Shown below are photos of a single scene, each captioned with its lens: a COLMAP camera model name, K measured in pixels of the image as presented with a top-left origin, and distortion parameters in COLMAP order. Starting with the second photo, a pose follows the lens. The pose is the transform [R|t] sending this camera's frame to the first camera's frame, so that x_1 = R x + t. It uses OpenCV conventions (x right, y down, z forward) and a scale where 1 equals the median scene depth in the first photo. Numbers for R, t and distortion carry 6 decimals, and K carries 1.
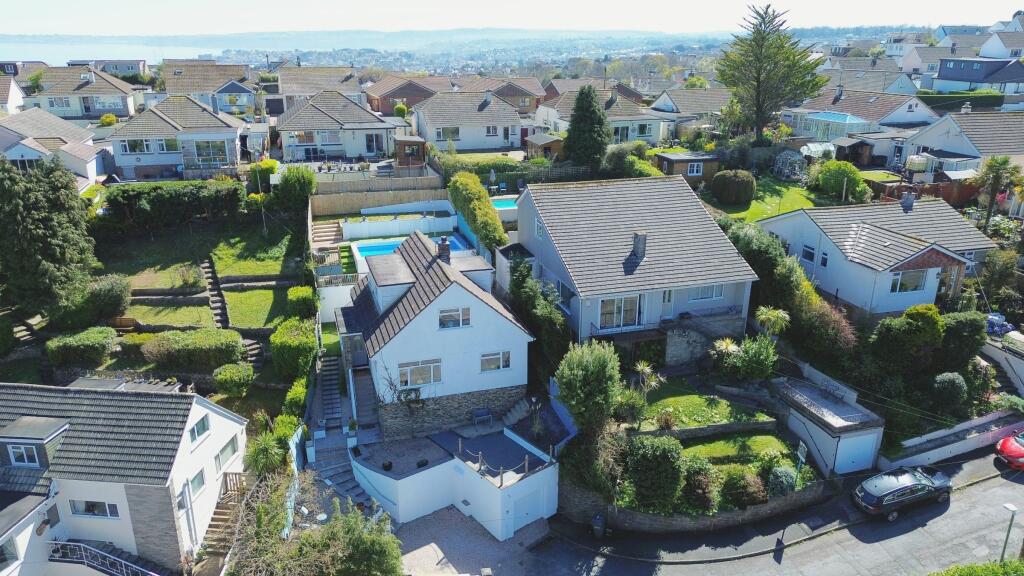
lens RADIAL K [[706.2, 0, 513.5], [0, 706.2, 289.6], [0, 0, 1]] dist [0.004535, 0.000283]
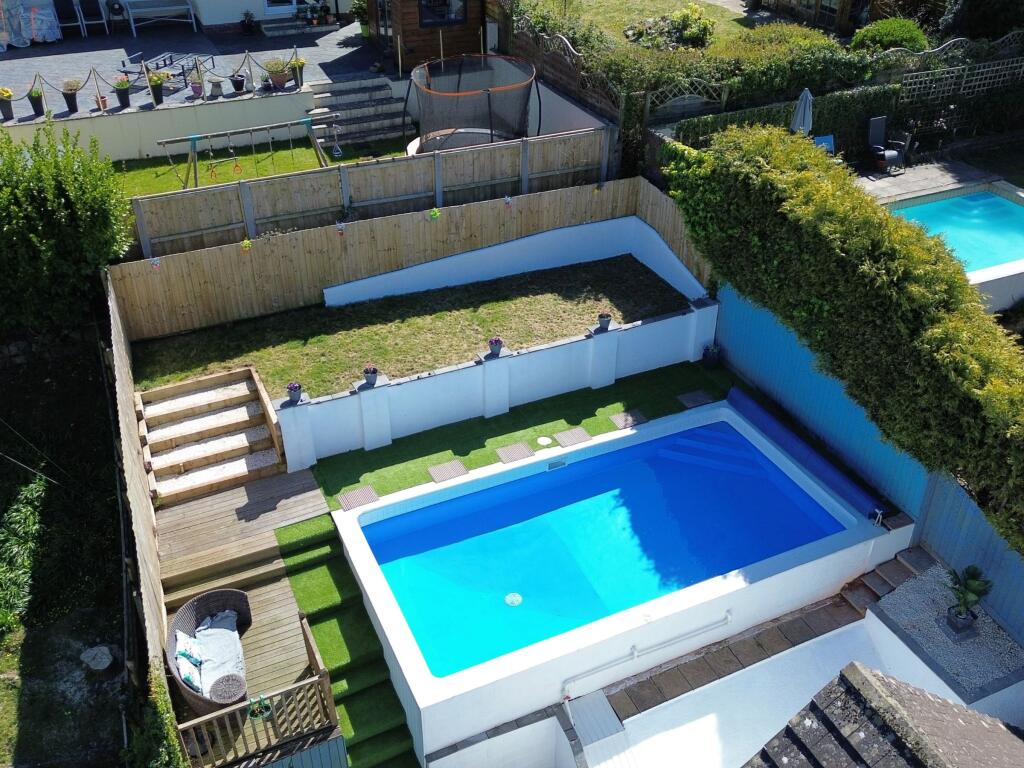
lens RADIAL K [[956.3, 0, 511.3], [0, 956.3, 381.0], [0, 0, 1]] dist [0.050693, 0.000000]
pose [[0.993735, -0.068930, 0.087973, -0.189756], [0.045286, 0.967983, 0.246896, -0.170405], [-0.102175, -0.241365, 0.965040, 0.681660]]
